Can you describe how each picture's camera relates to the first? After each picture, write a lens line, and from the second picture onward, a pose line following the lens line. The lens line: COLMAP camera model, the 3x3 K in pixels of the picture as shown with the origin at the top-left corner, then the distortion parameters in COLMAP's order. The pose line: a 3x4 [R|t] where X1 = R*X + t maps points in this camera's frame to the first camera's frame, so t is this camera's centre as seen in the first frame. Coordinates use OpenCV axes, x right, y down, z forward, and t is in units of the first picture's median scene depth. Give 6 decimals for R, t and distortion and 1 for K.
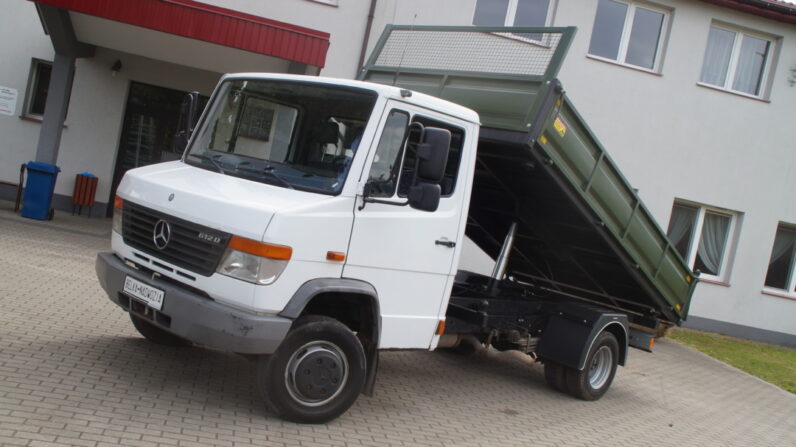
lens RADIAL K [[803.1, 0, 398.0], [0, 803.1, 223.5], [0, 0, 1]] dist [-0.002473, 0.000742]
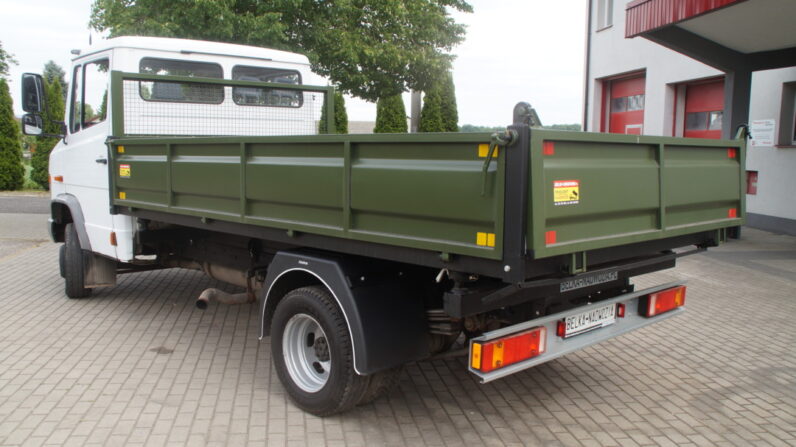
lens RADIAL K [[718.2, 0, 394.9], [0, 718.2, 232.1], [0, 0, 1]] dist [-0.033984, 0.007673]
pose [[-0.054223, -0.086814, -0.994748, 0.781068], [-0.060307, 0.994679, -0.083521, 0.139101], [0.996706, 0.055462, -0.059170, 1.119964]]
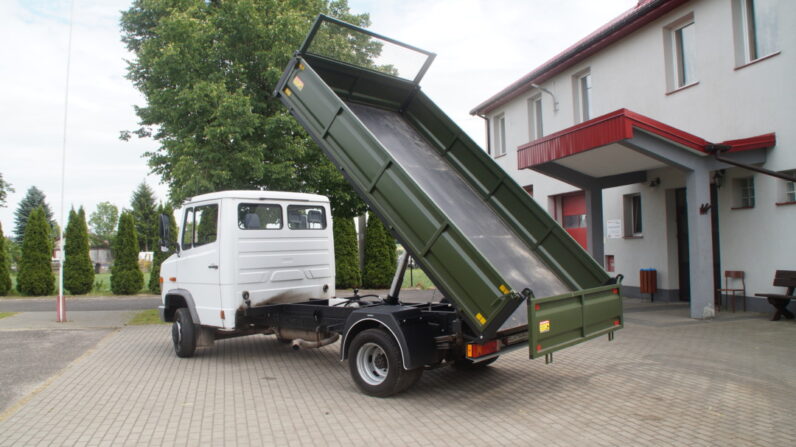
lens RADIAL K [[635.8, 0, 398.0], [0, 635.8, 223.5], [0, 0, 1]] dist [-0.153685, 0.128053]
pose [[0.053909, -0.239696, -0.969350, 1.129929], [0.004283, 0.970808, -0.239818, 0.207035], [0.998537, 0.008777, 0.053362, 1.017439]]
